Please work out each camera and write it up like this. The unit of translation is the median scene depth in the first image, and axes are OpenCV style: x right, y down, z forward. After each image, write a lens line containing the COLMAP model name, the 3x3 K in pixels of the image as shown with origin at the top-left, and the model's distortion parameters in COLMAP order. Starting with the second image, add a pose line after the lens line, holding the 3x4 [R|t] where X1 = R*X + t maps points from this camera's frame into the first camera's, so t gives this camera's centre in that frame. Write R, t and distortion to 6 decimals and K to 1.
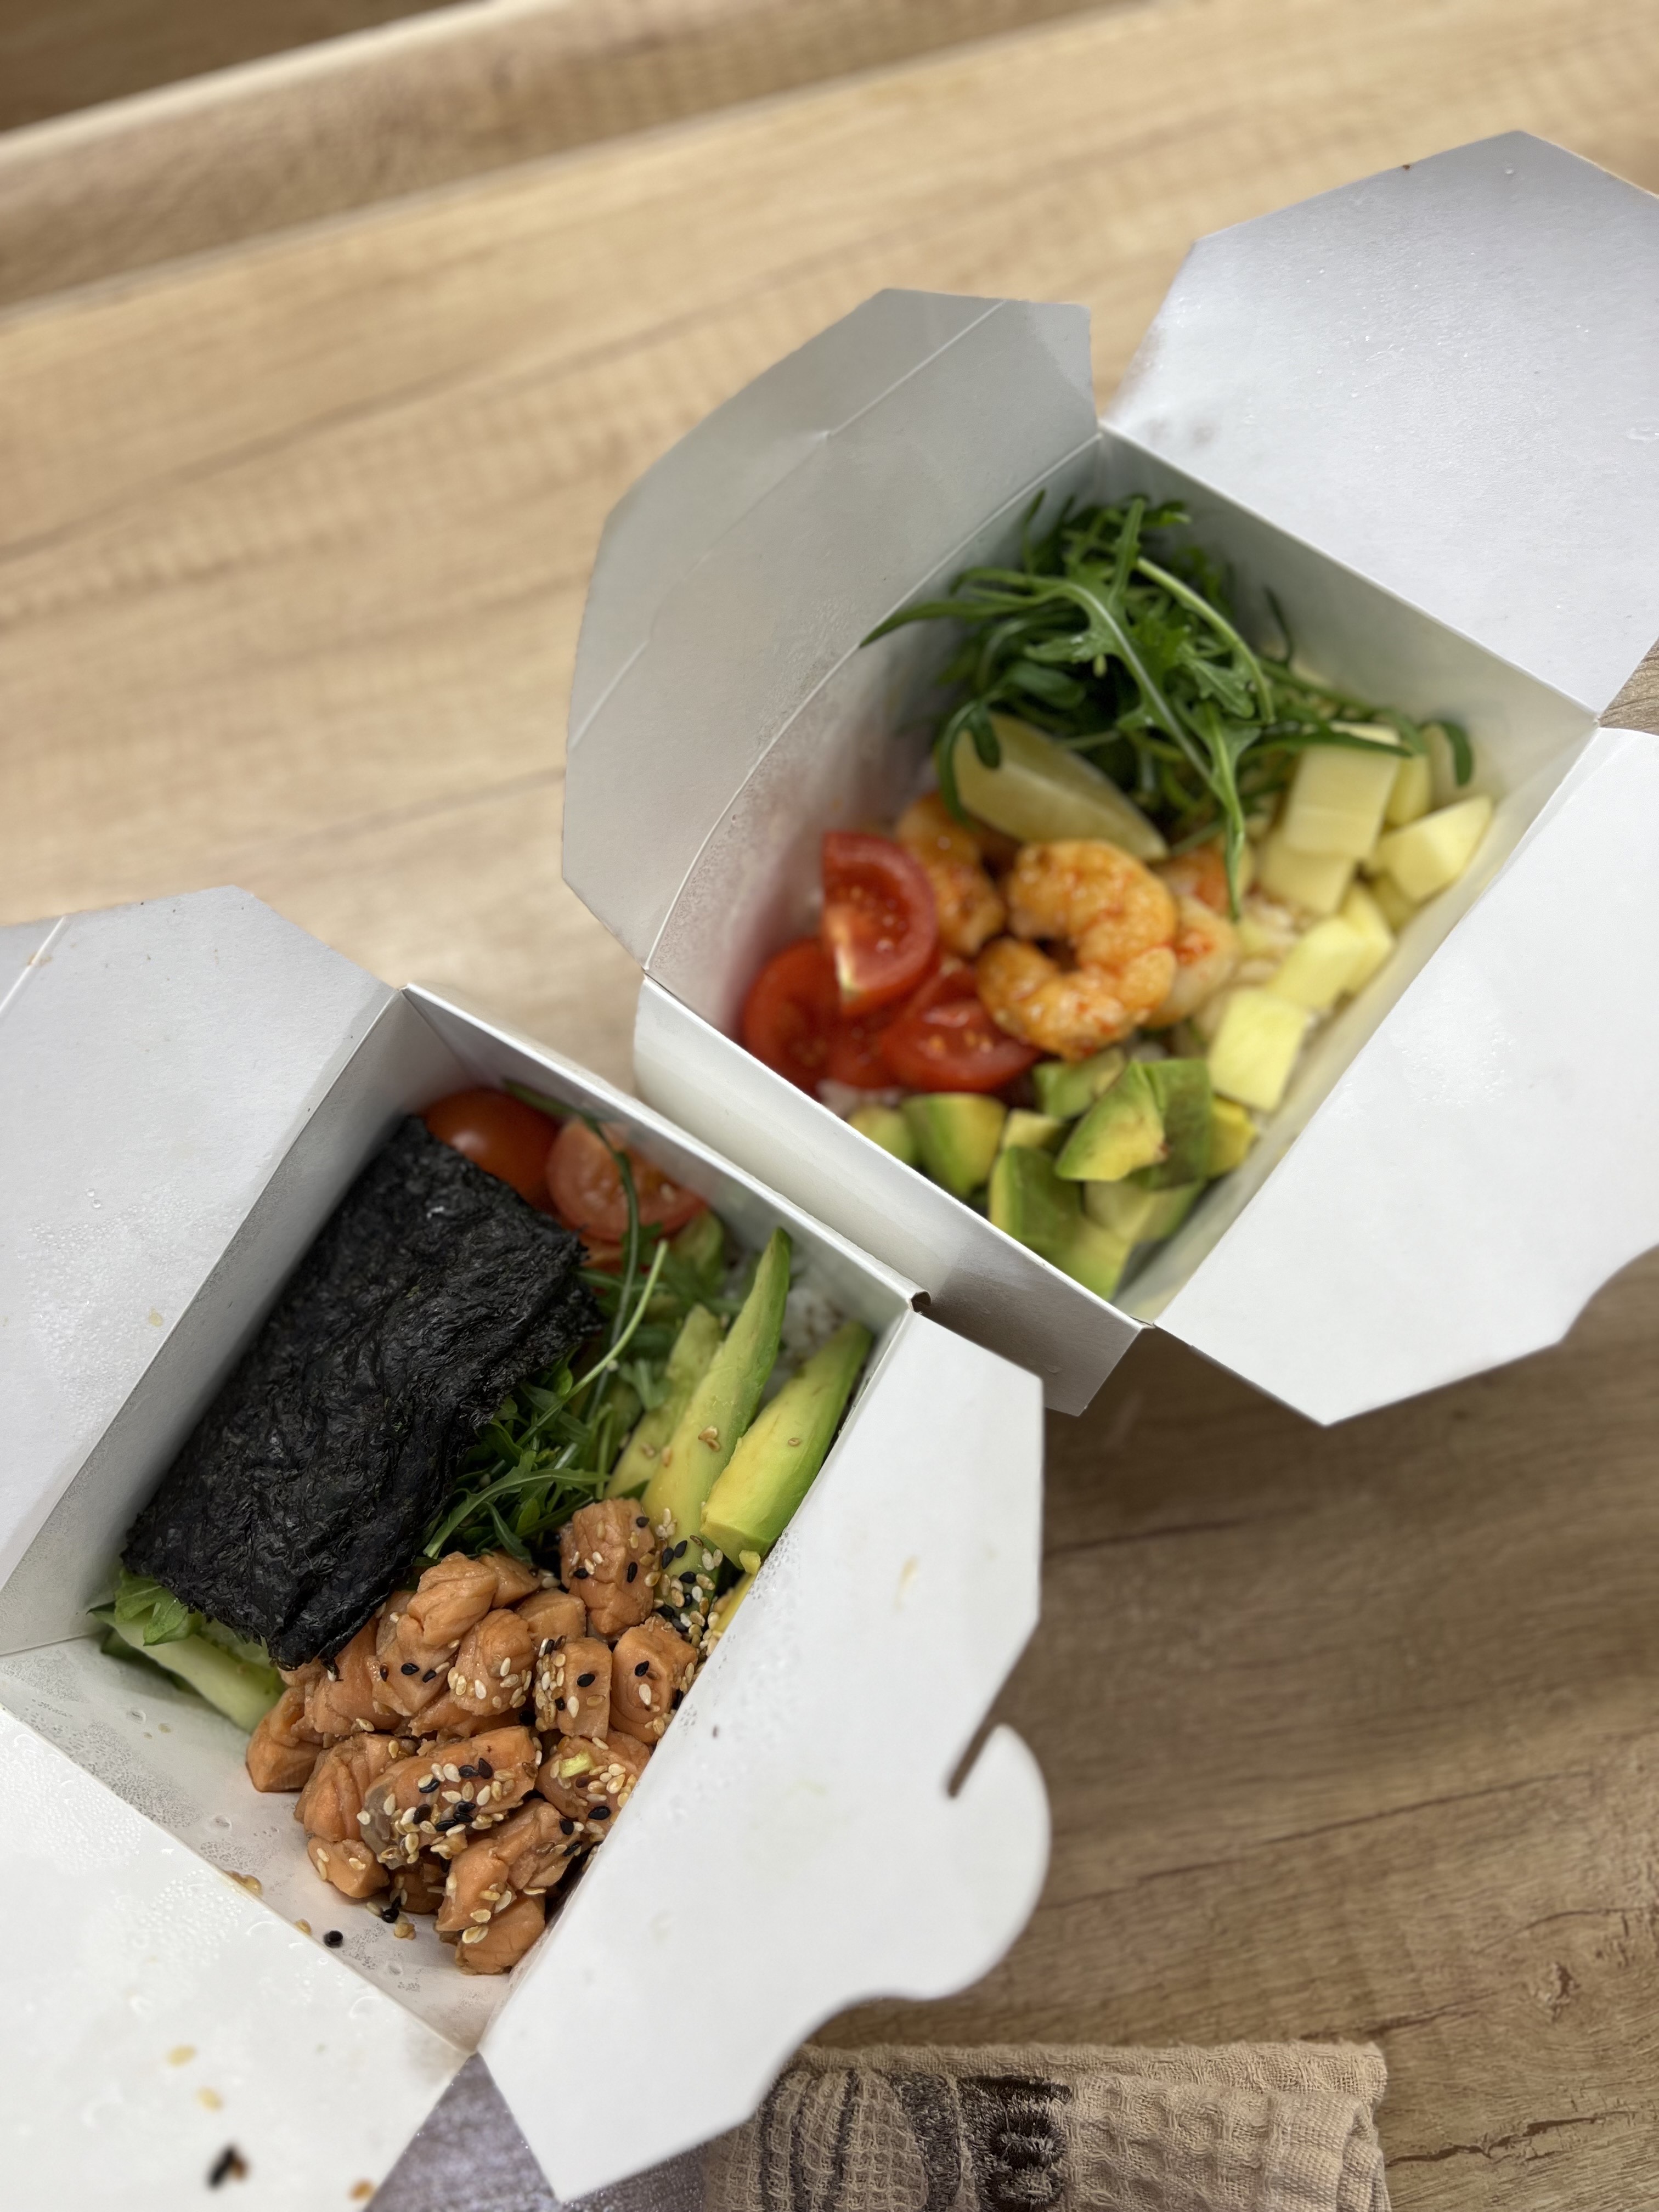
lens RADIAL K [[1541.8, 0, 829.5], [0, 1541.8, 1106.0], [0, 0, 1]] dist [0.004848, -0.005933]
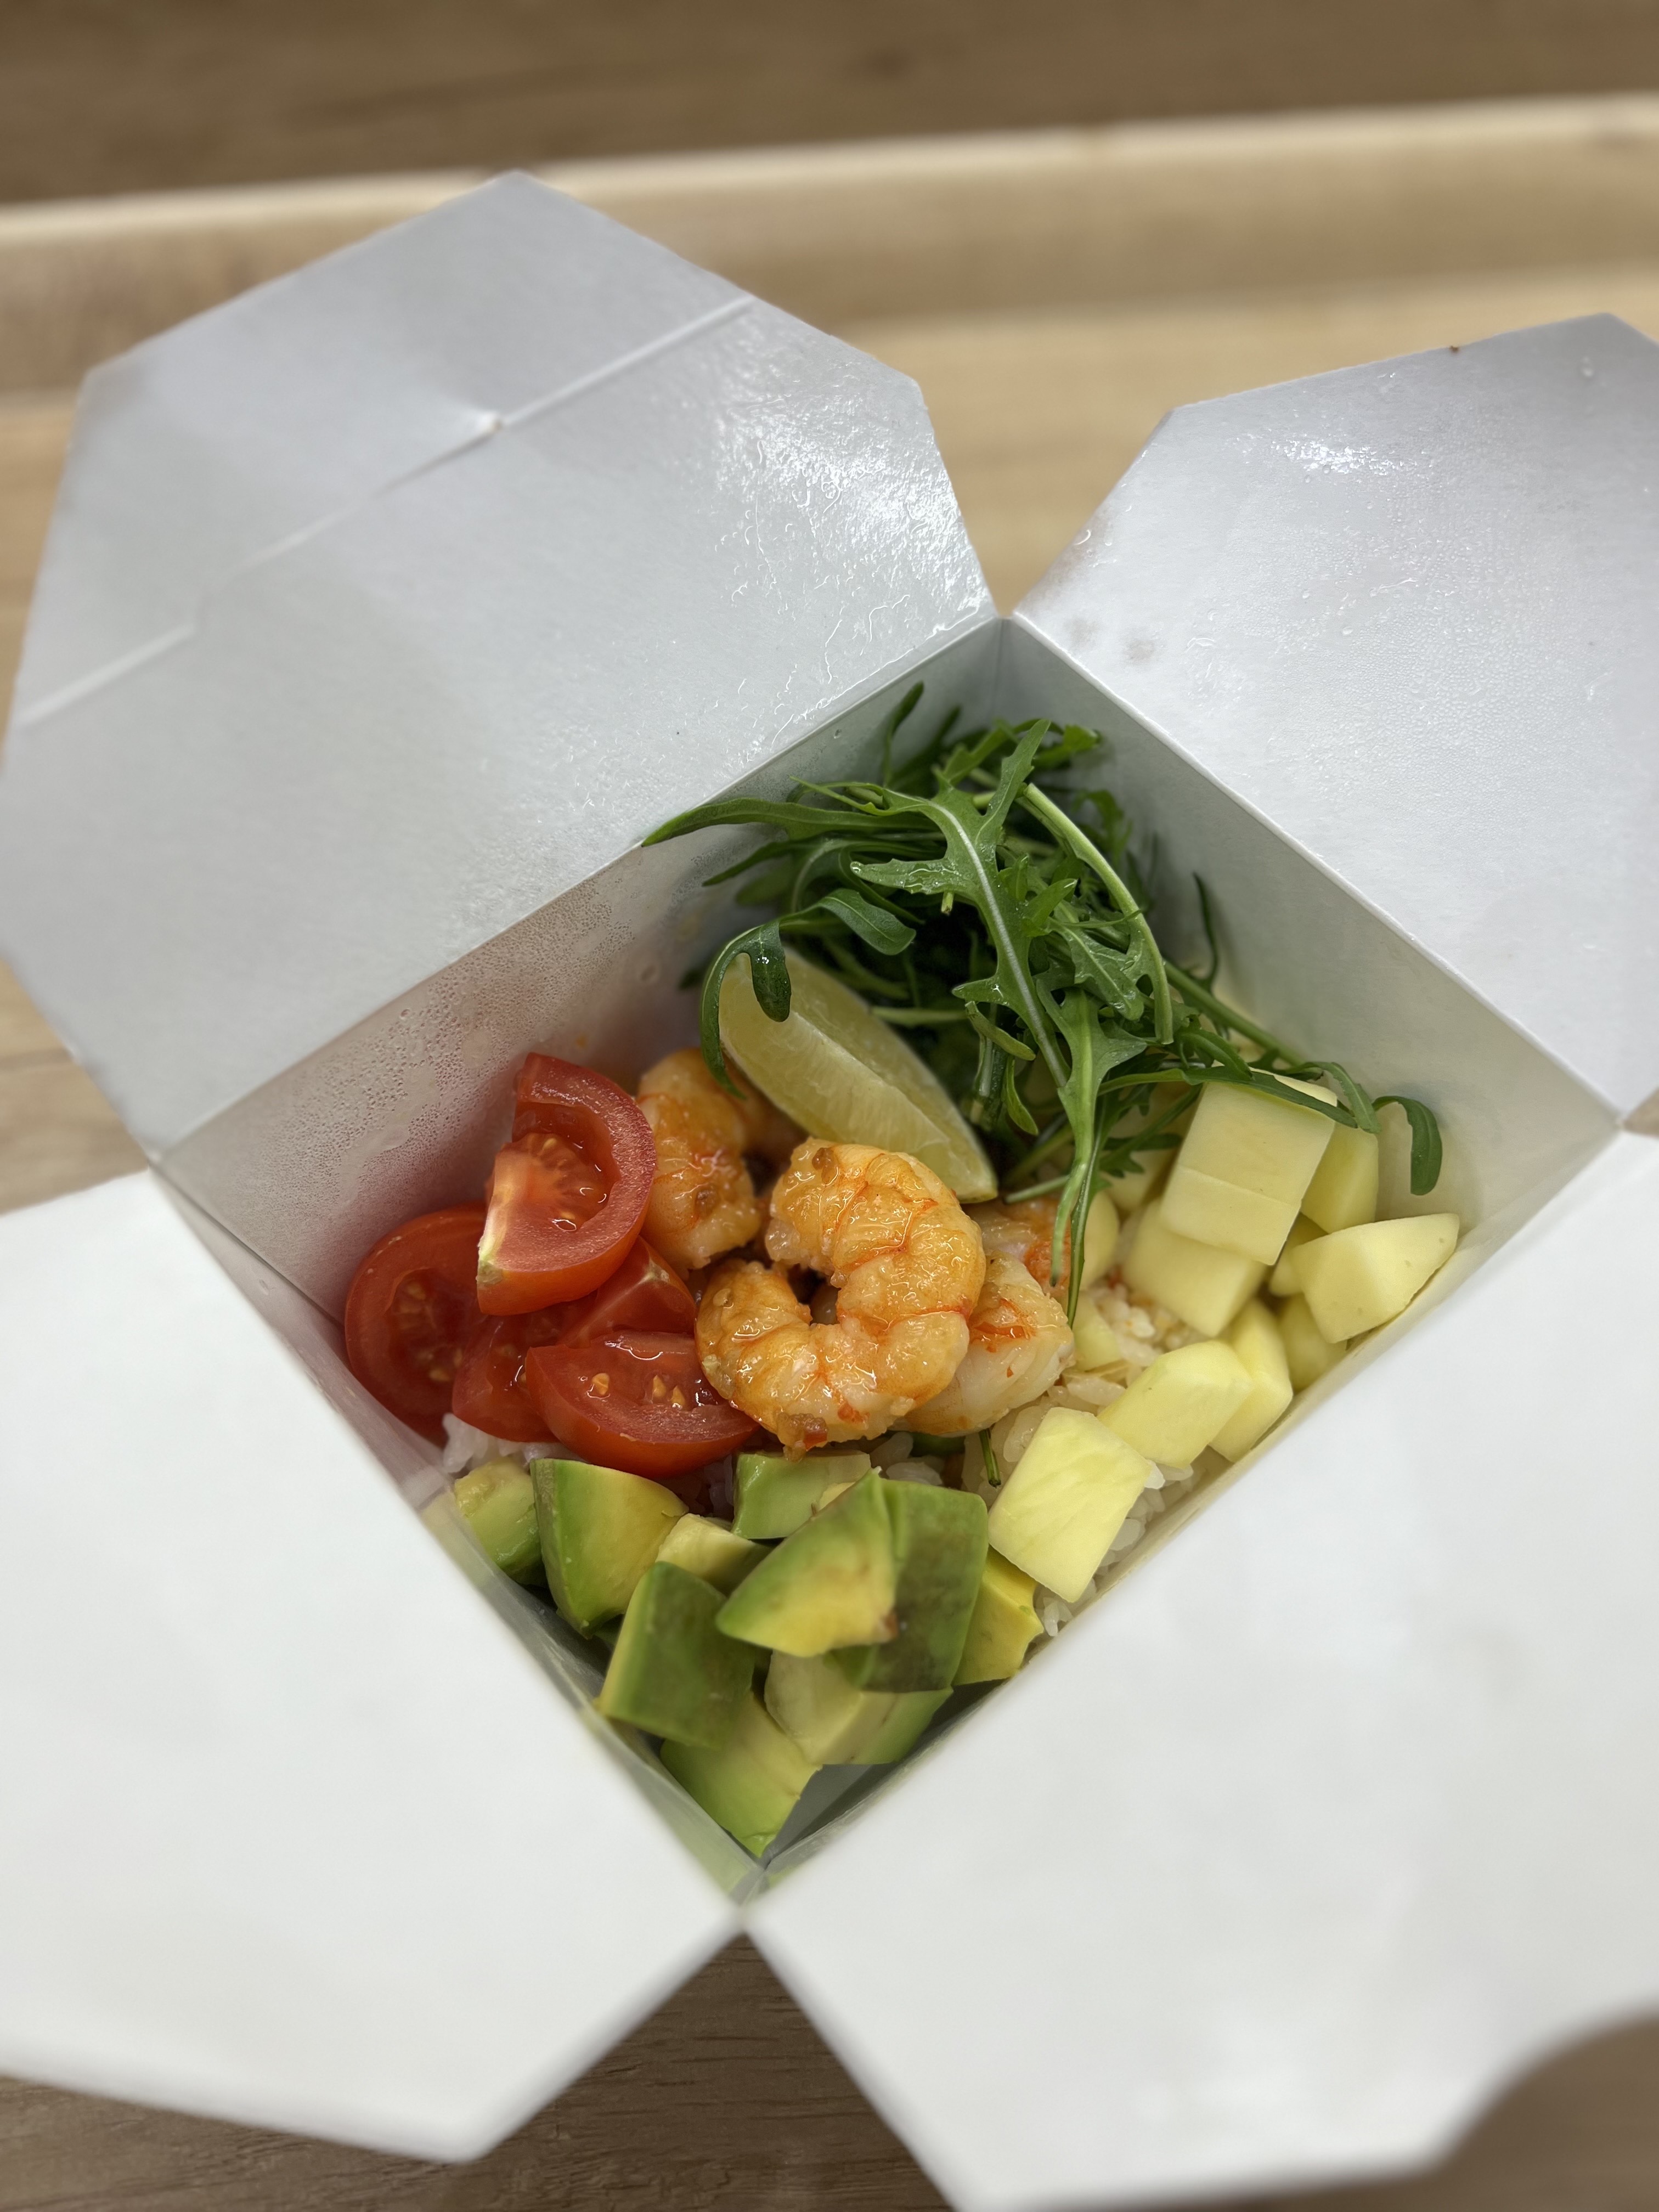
lens RADIAL K [[1541.8, 0, 829.5], [0, 1541.8, 1106.0], [0, 0, 1]] dist [0.004848, -0.005933]
pose [[0.972373, 0.233137, -0.011758, 0.147568], [-0.228240, 0.938968, -0.257382, -0.003146], [-0.048964, 0.252955, 0.966238, 0.324601]]
